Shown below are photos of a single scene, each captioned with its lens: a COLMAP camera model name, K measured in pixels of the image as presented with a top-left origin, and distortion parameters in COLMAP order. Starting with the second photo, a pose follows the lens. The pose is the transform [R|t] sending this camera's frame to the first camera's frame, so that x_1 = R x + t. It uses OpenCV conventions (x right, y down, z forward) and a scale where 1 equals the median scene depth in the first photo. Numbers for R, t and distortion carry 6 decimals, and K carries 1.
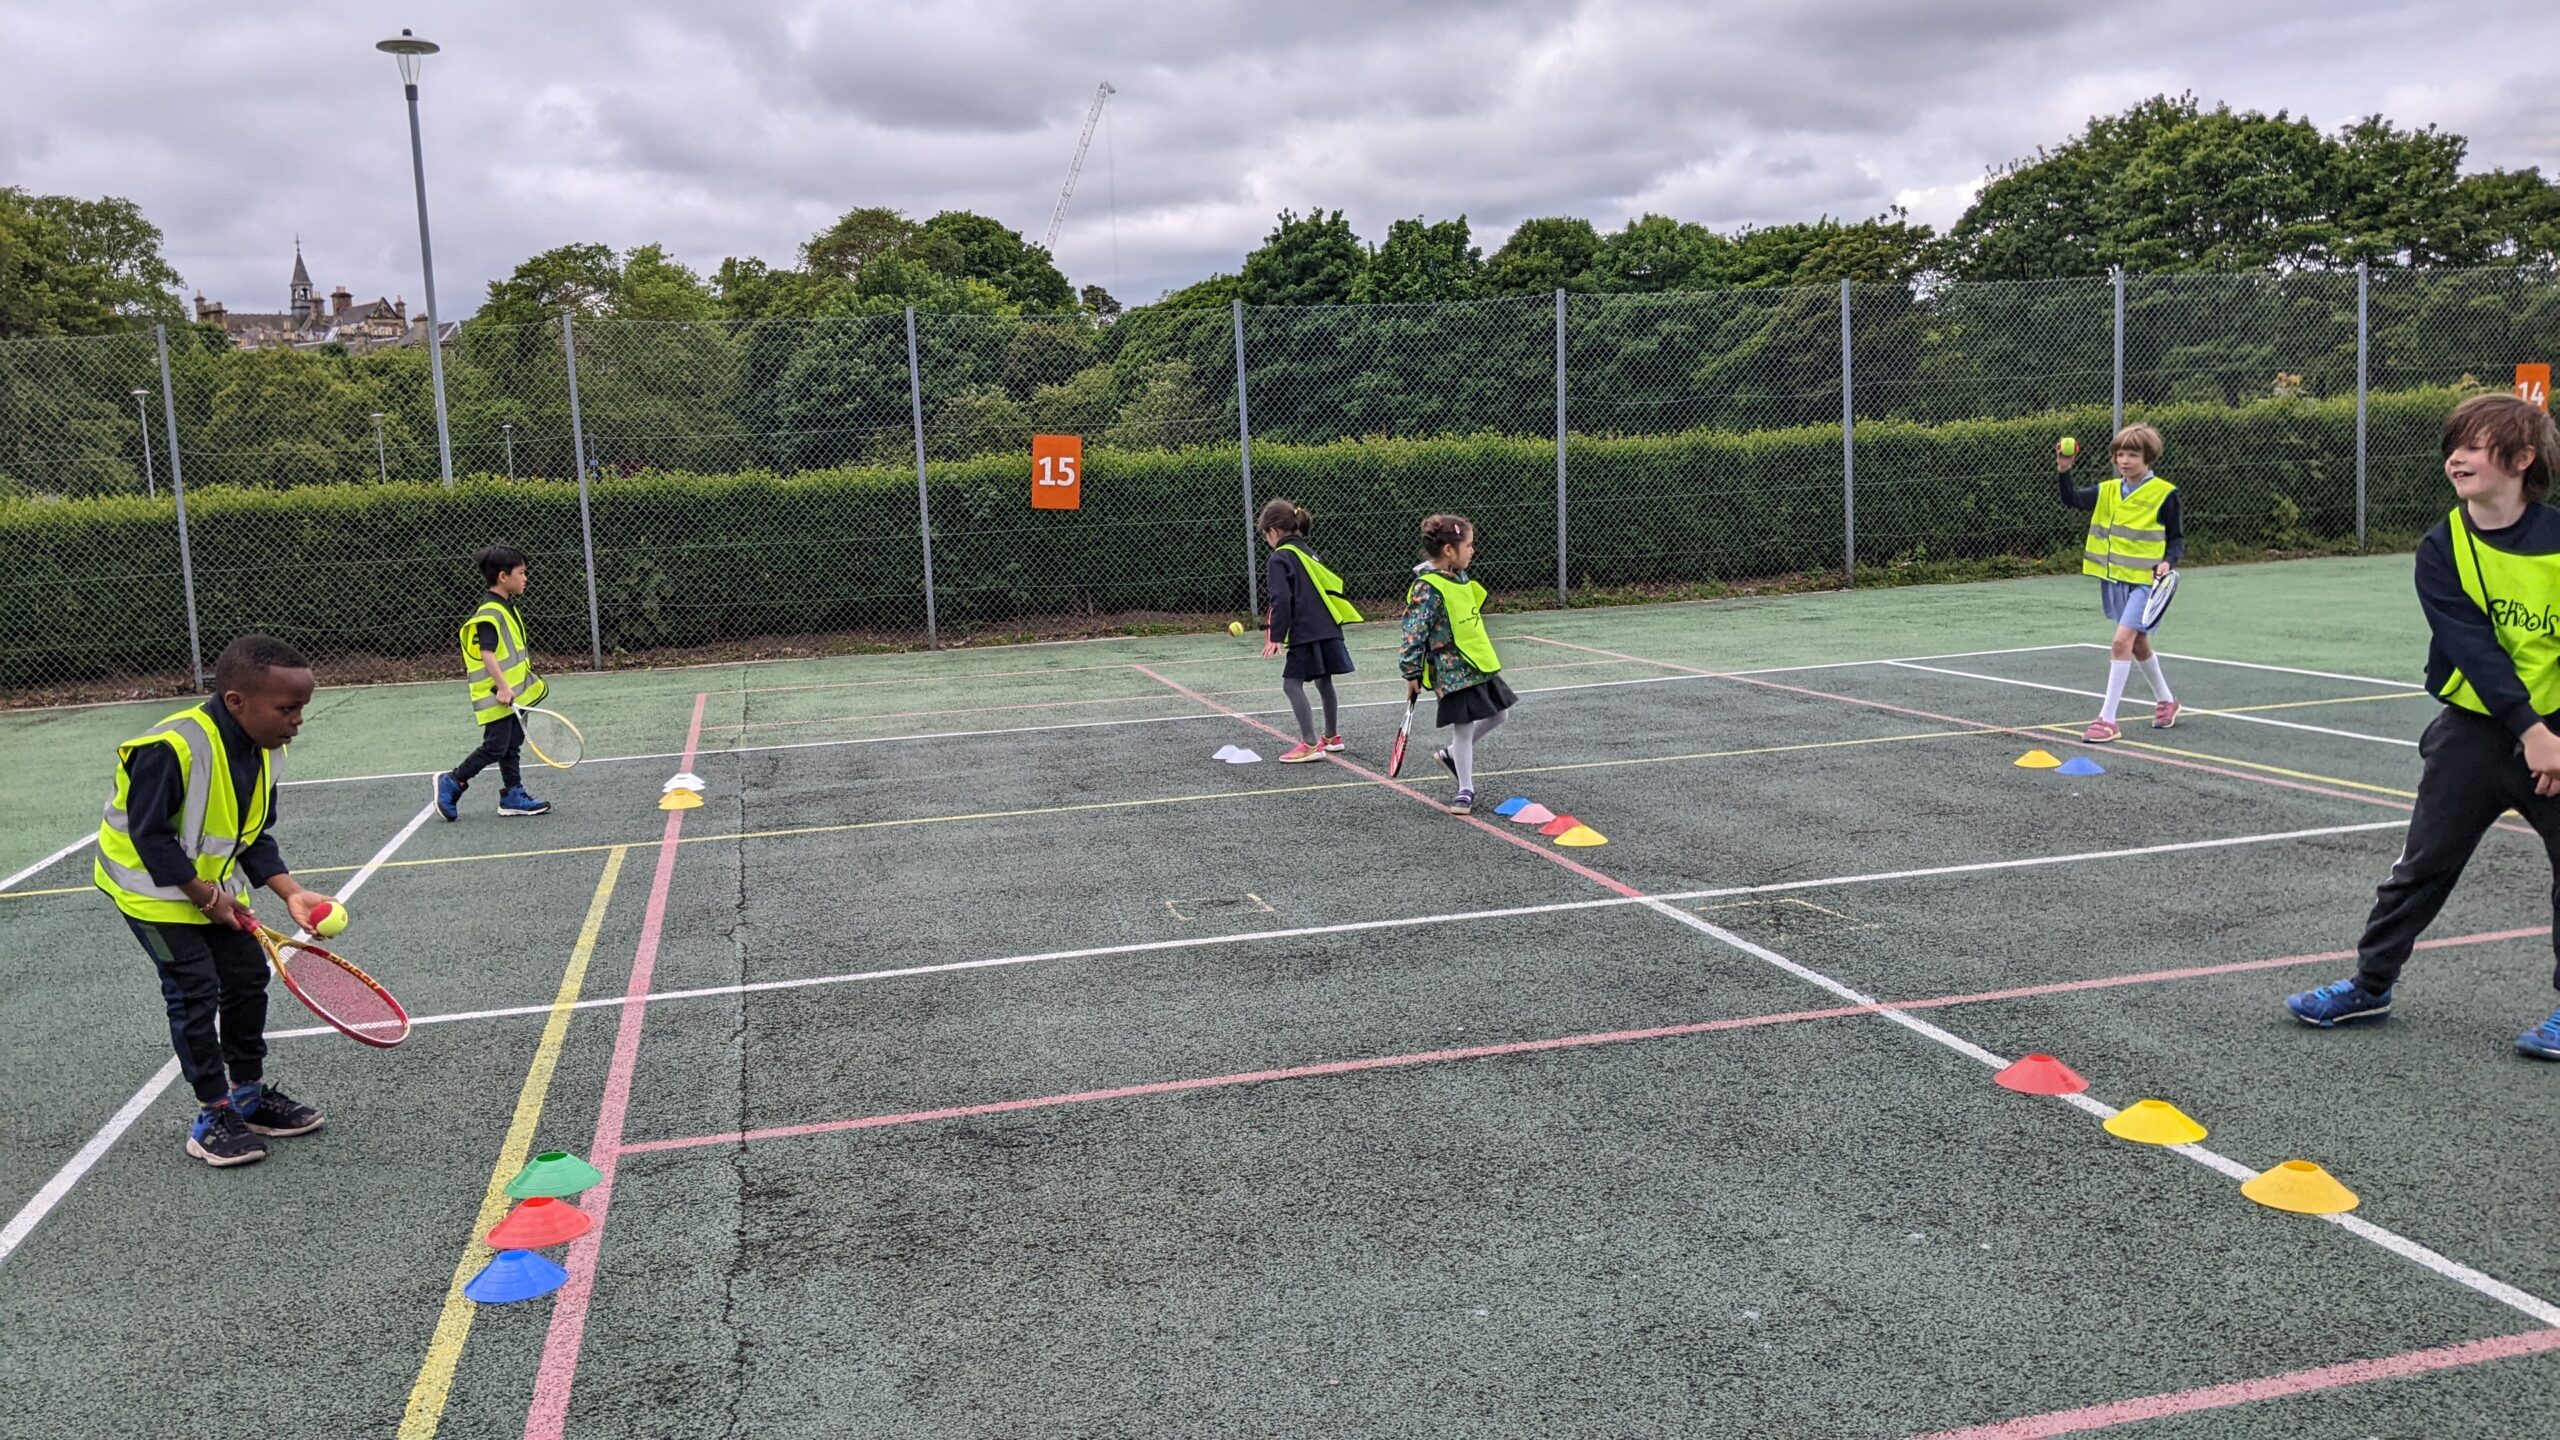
lens RADIAL K [[2024.6, 0, 1281.4], [0, 2024.6, 732.8], [0, 0, 1]] dist [0.020942, -0.055045]
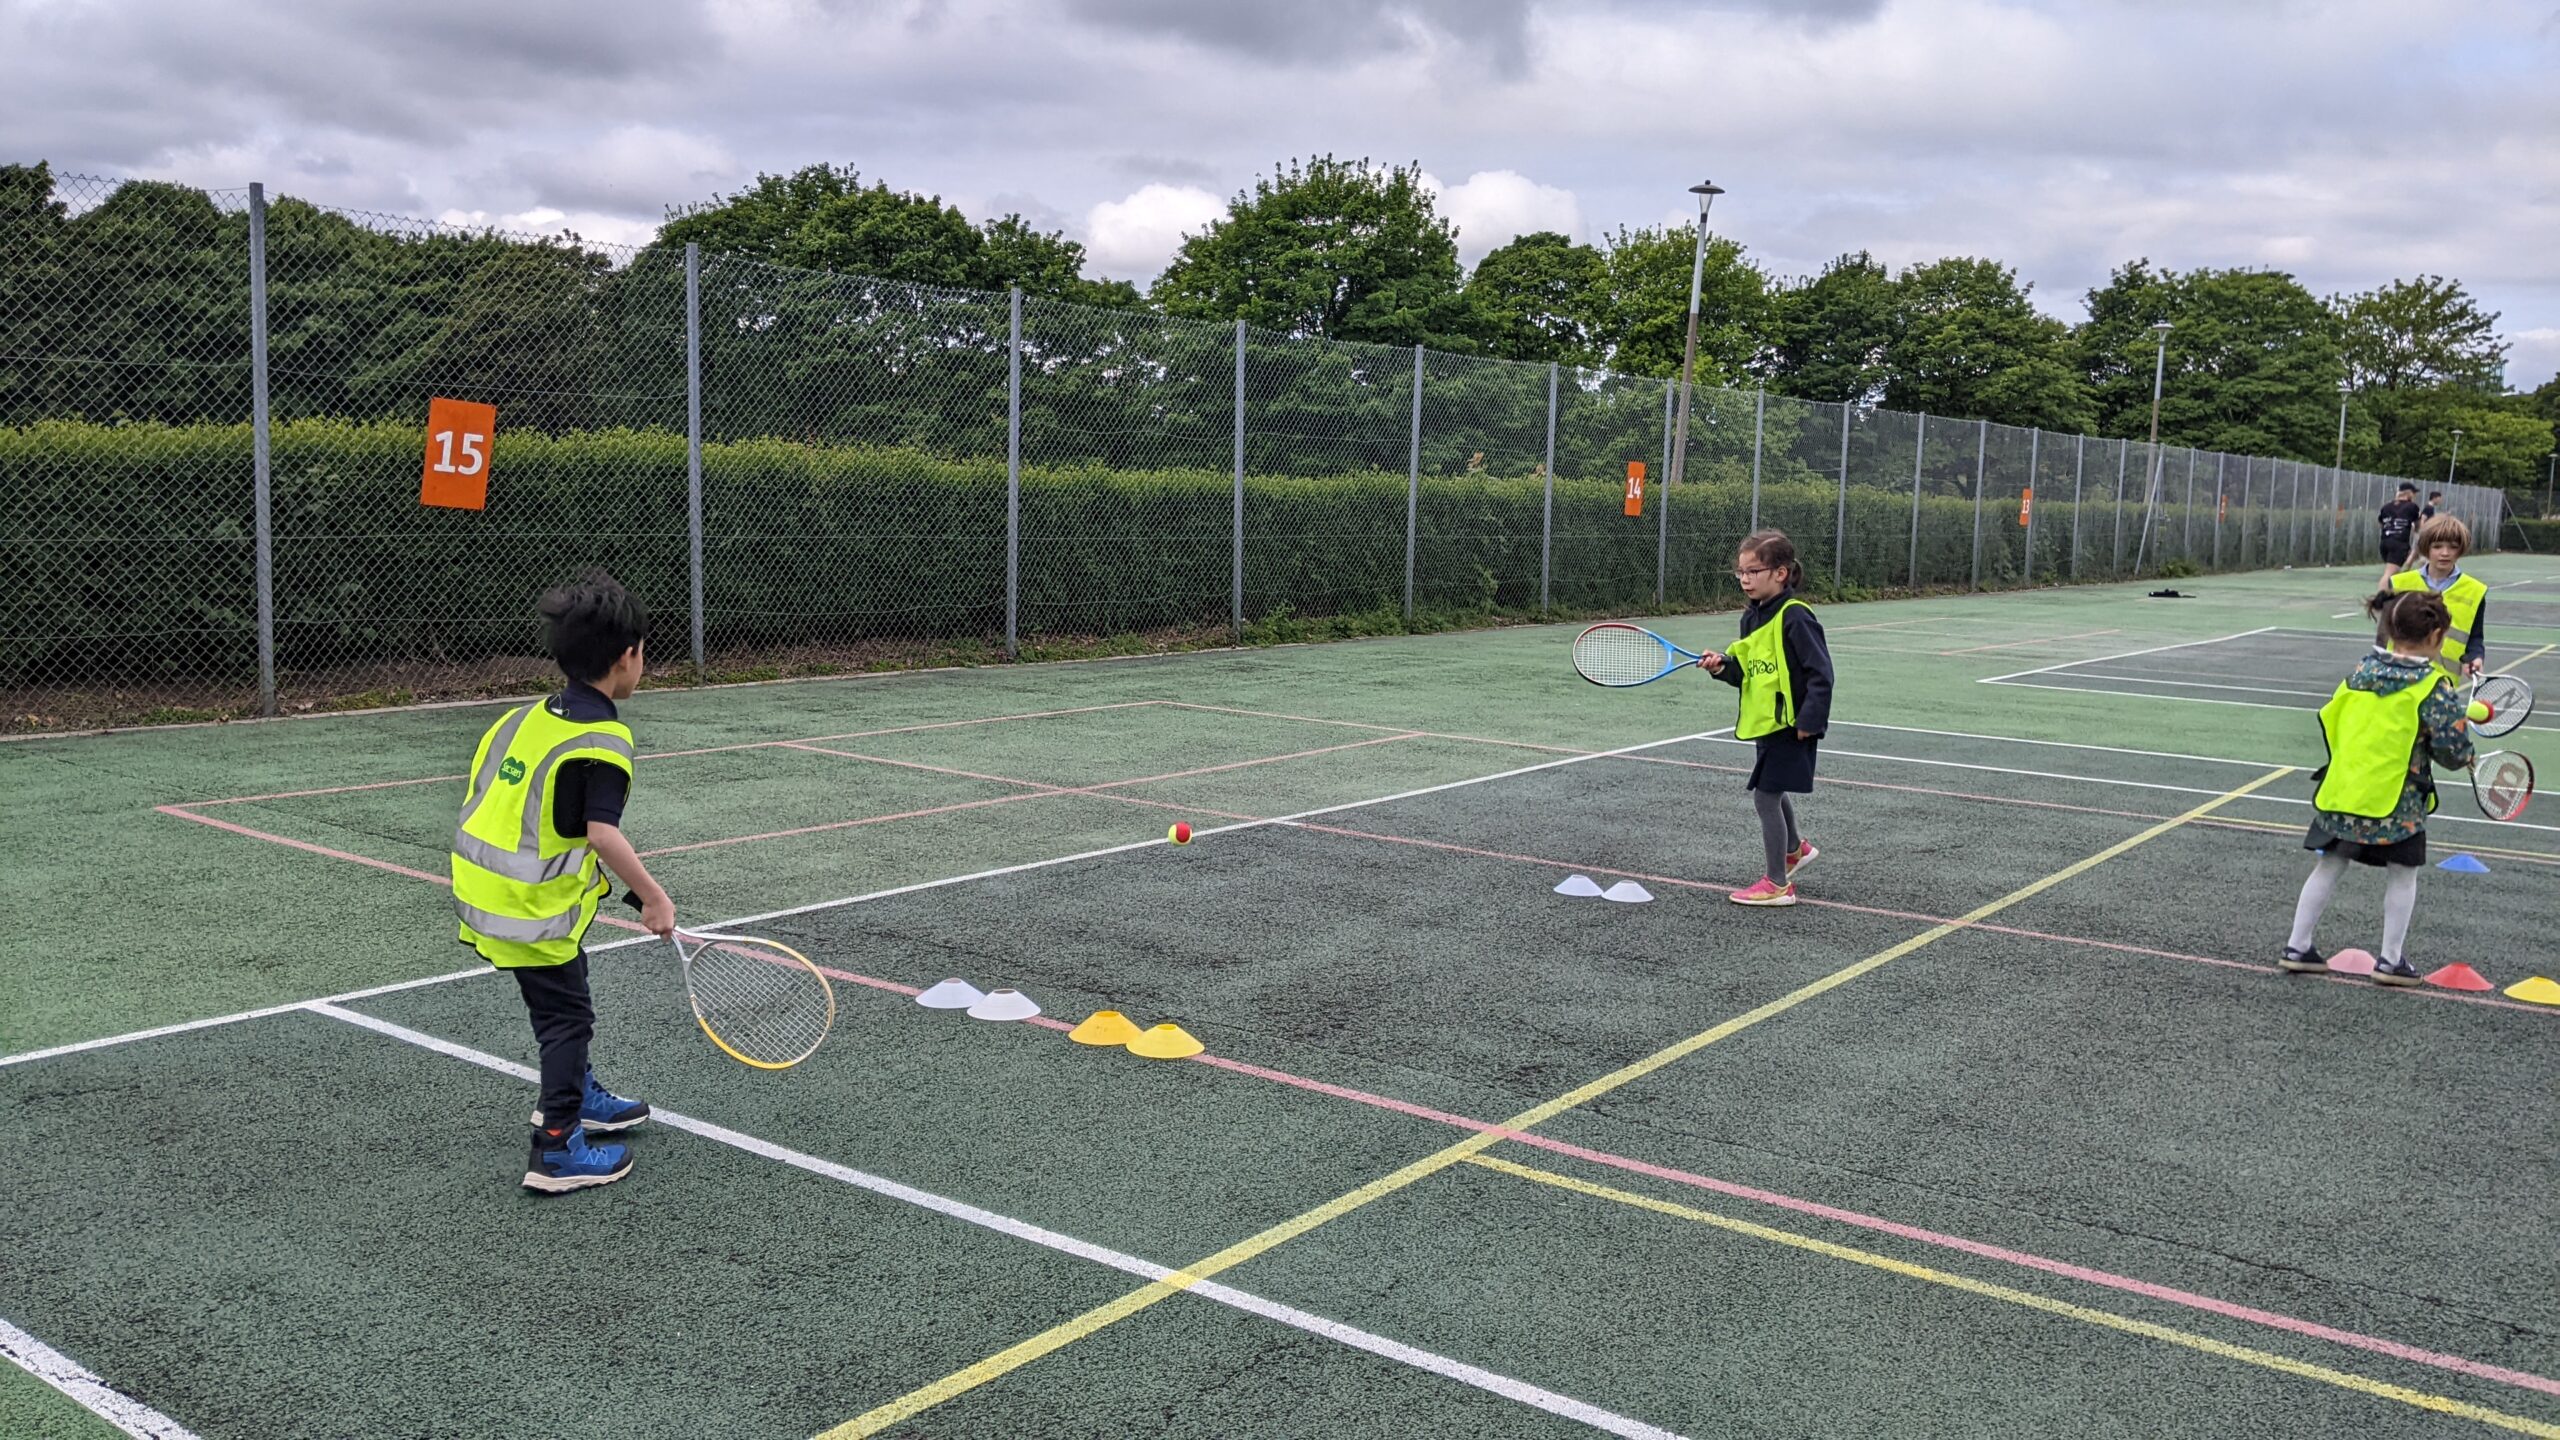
lens RADIAL K [[2024.6, 0, 1263.1], [0, 2024.6, 700.3], [0, 0, 1]] dist [0.020942, -0.055045]
pose [[0.761559, 0.004378, 0.648080, -0.076620], [0.017223, 0.999487, -0.026990, -0.004985], [-0.647866, 0.031716, 0.761093, 0.067488]]
